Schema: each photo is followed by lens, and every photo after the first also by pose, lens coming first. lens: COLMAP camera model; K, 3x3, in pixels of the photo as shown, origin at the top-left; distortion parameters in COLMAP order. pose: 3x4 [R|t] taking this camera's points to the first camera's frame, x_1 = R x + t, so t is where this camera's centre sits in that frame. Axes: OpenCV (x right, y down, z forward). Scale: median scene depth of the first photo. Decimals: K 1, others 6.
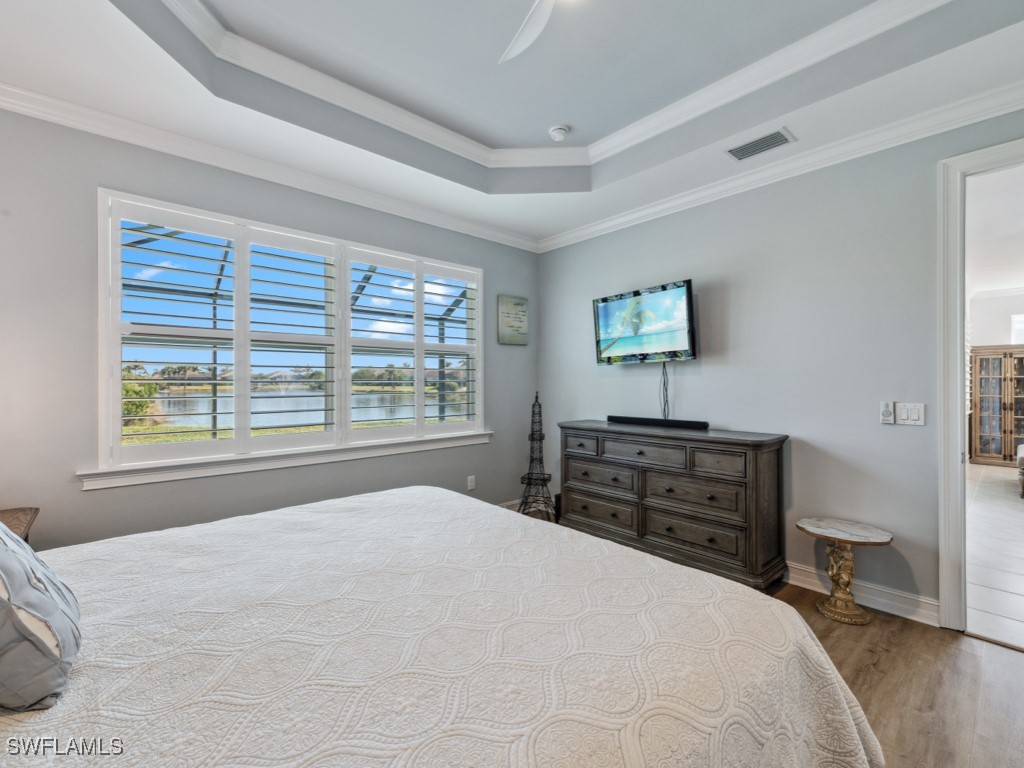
lens RADIAL K [[455.2, 0, 512.0], [0, 455.2, 384.0], [0, 0, 1]] dist [0.012257, -0.000189]
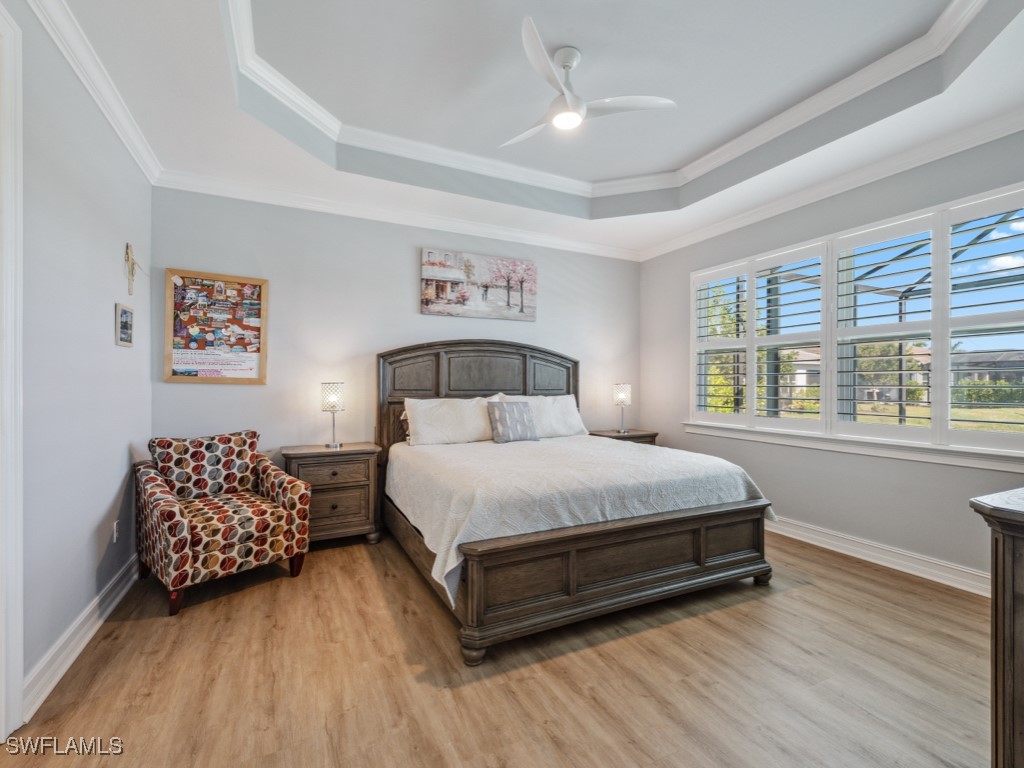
lens RADIAL K [[447.9, 0, 507.8], [0, 447.9, 385.9], [0, 0, 1]] dist [0.010242, -0.001431]
pose [[-0.270502, 0.010610, -0.962661, 0.924586], [0.002304, 0.999944, 0.010374, 0.012541], [0.962717, 0.000588, -0.270511, 0.671345]]
